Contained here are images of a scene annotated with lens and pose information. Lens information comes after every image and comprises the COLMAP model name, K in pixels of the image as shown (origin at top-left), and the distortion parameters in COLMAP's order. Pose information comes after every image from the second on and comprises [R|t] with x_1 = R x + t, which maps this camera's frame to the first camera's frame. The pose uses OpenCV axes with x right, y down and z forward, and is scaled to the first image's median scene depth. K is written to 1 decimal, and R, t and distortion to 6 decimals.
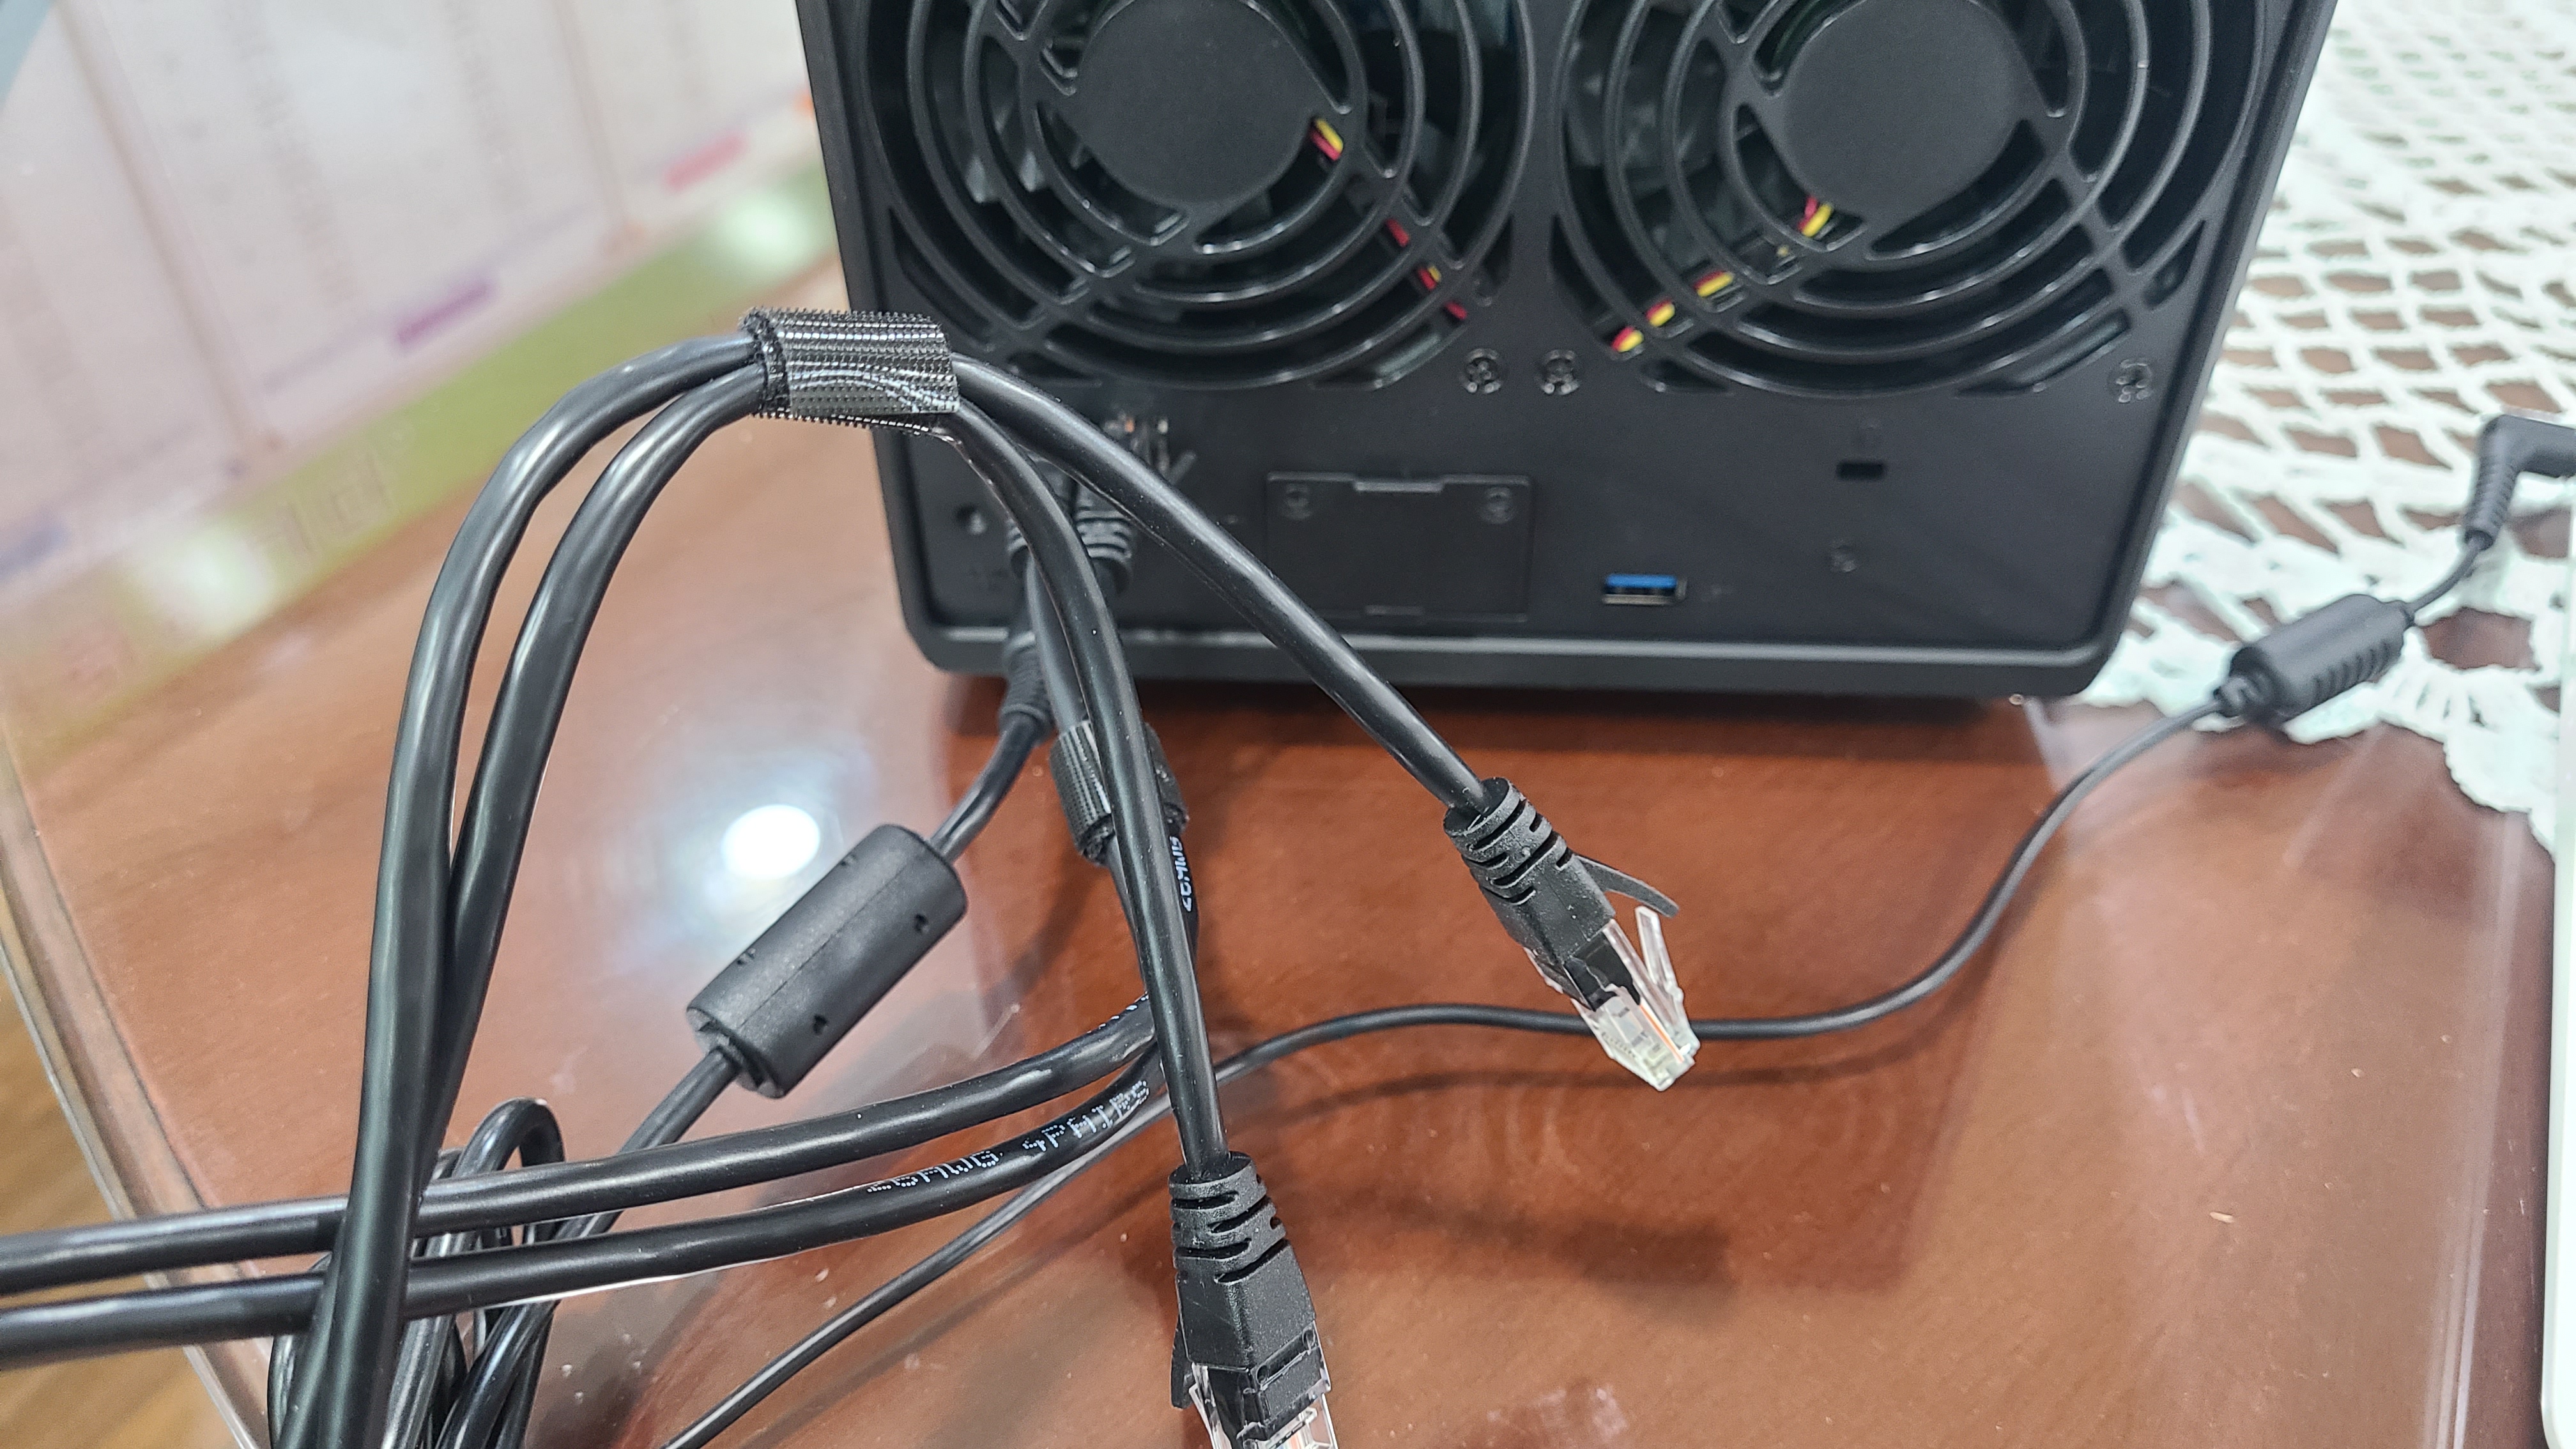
lens RADIAL K [[2034.7, 0, 1275.3], [0, 2034.7, 715.5], [0, 0, 1]] dist [0.004276, -0.021579]
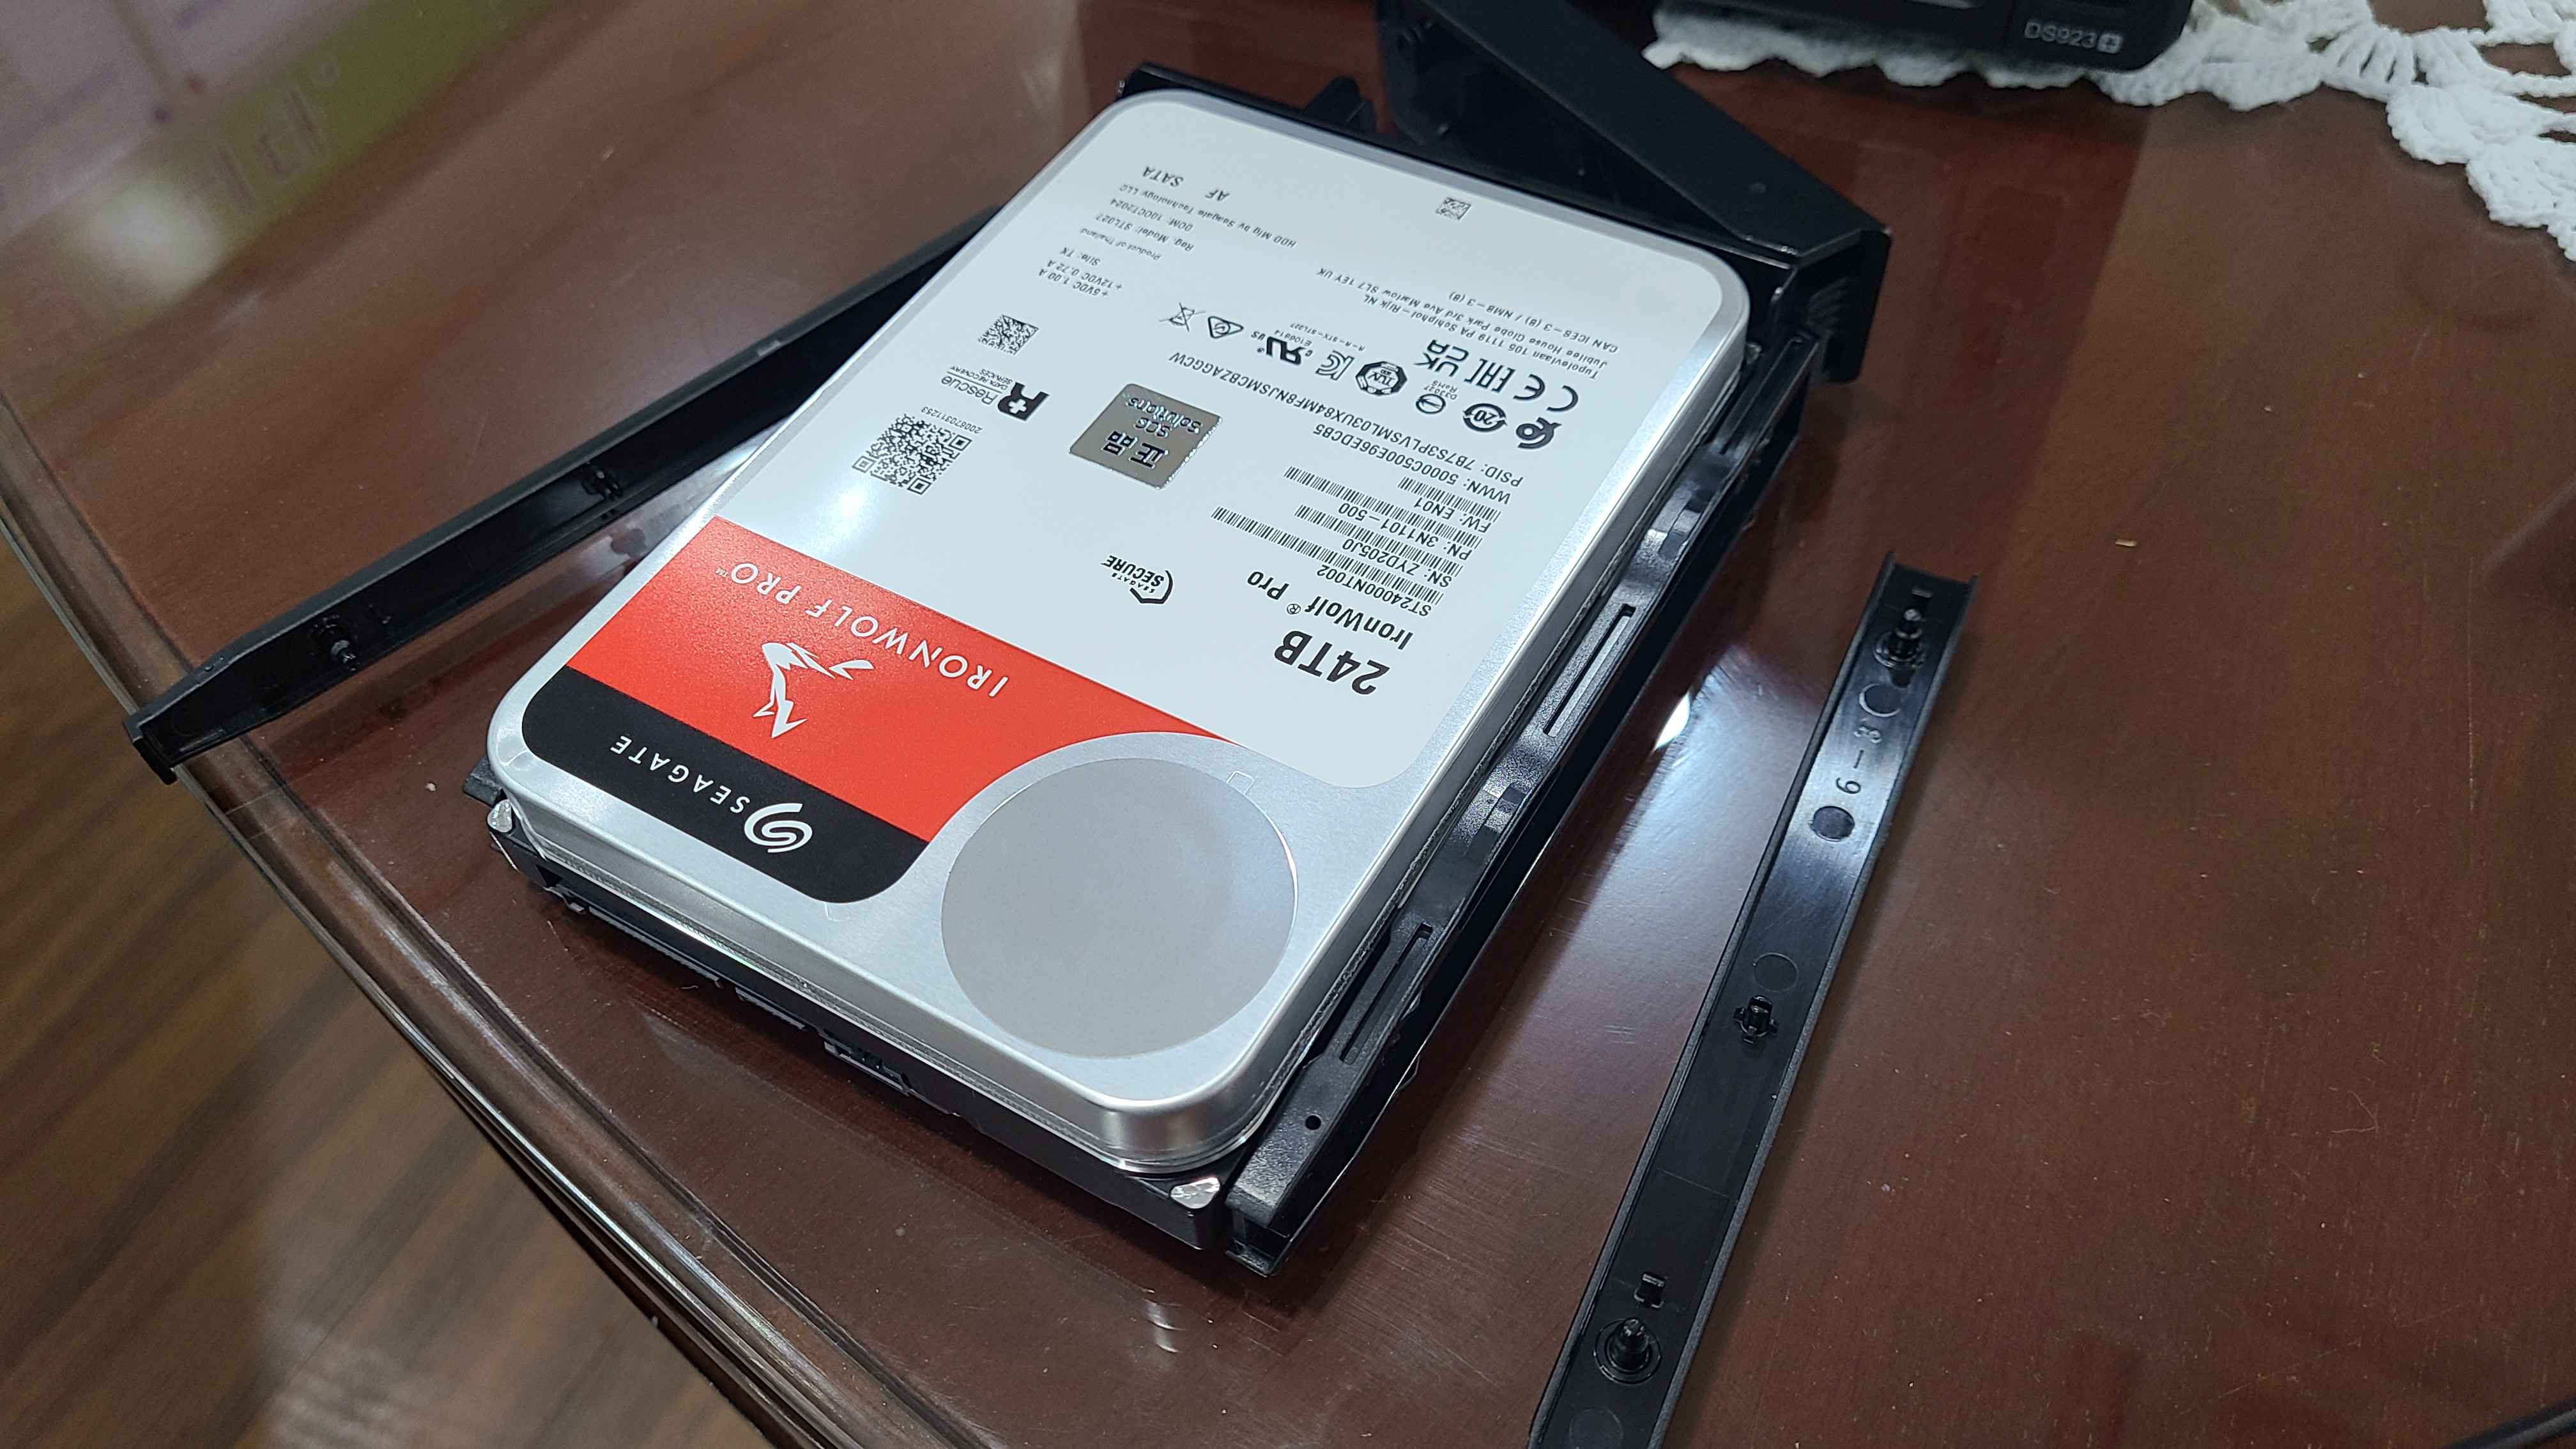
lens RADIAL K [[2043.8, 0, 1268.1], [0, 2043.8, 739.8], [0, 0, 1]] dist [0.000669, -0.016878]
pose [[0.998434, -0.055158, -0.009351, 0.028158], [0.055925, 0.979643, 0.192798, 0.092196], [-0.001474, -0.193019, 0.981194, -0.023135]]
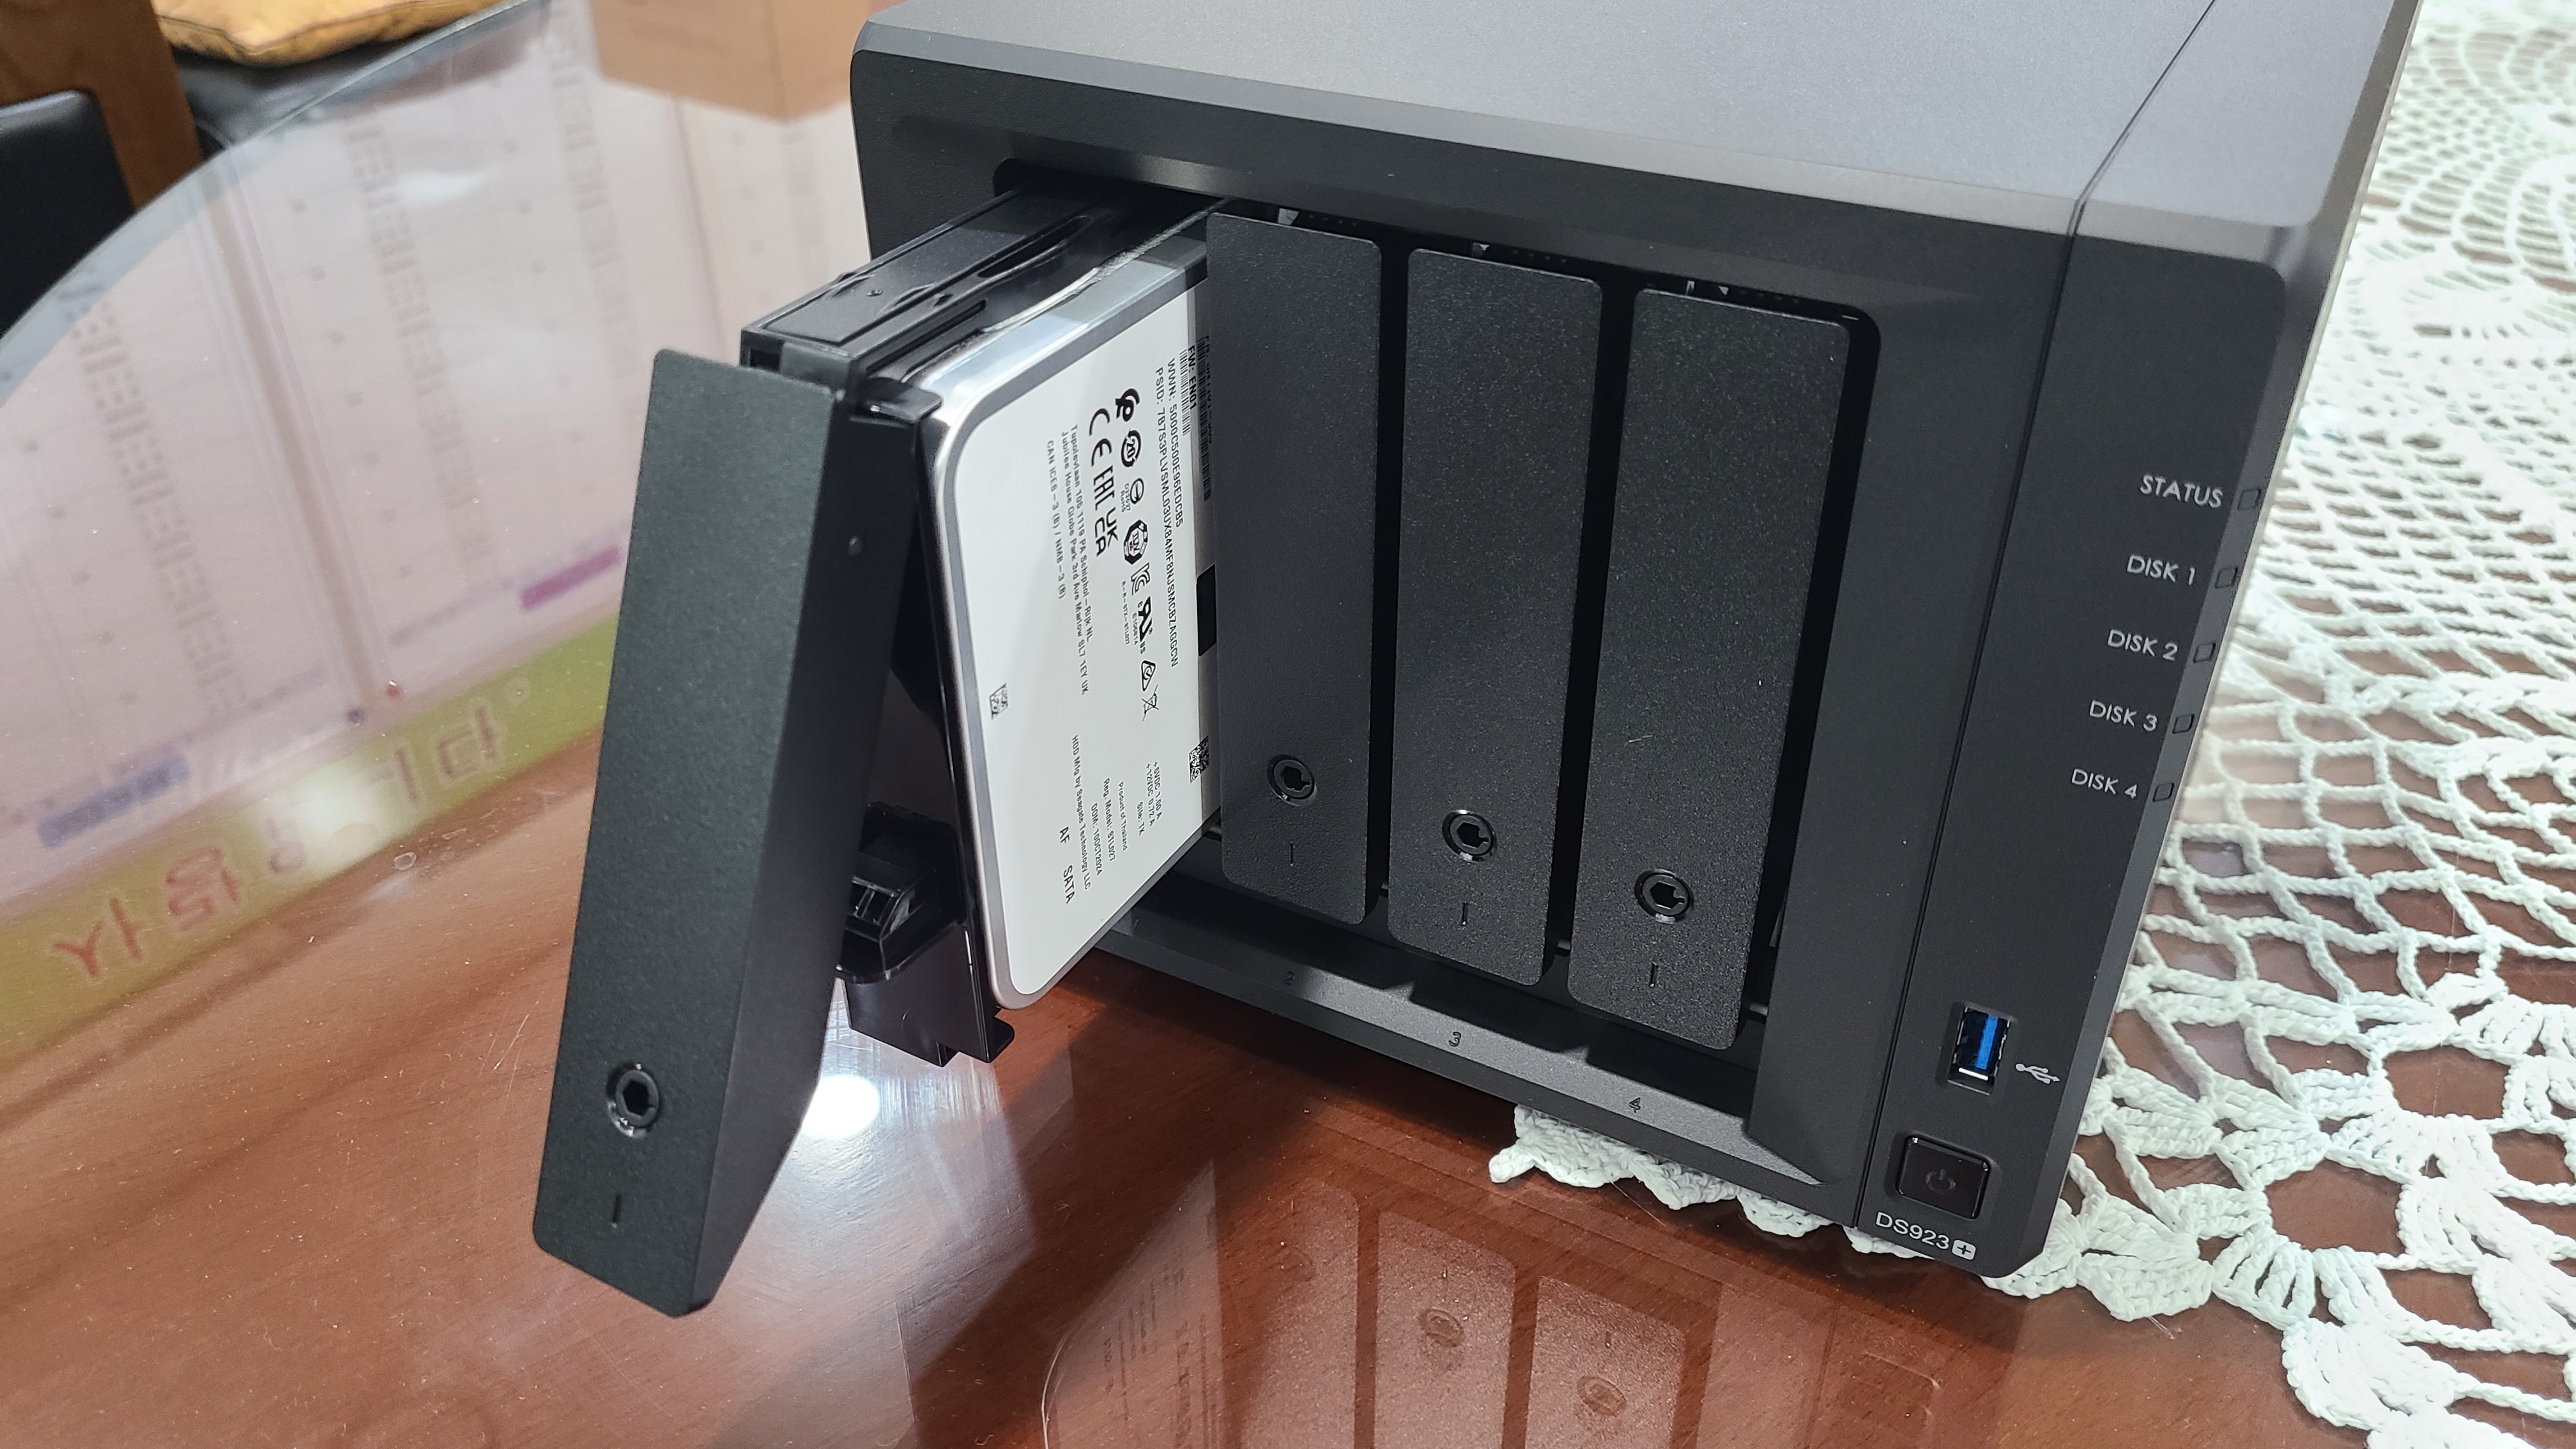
lens RADIAL K [[1987.8, 0, 1294.3], [0, 1987.8, 727.8], [0, 0, 1]] dist [0.010340, -0.008186]
pose [[0.997422, 0.050555, -0.050921, 0.166677], [-0.056560, 0.990621, -0.124385, -0.116641], [0.044155, 0.126945, 0.990927, 0.070335]]
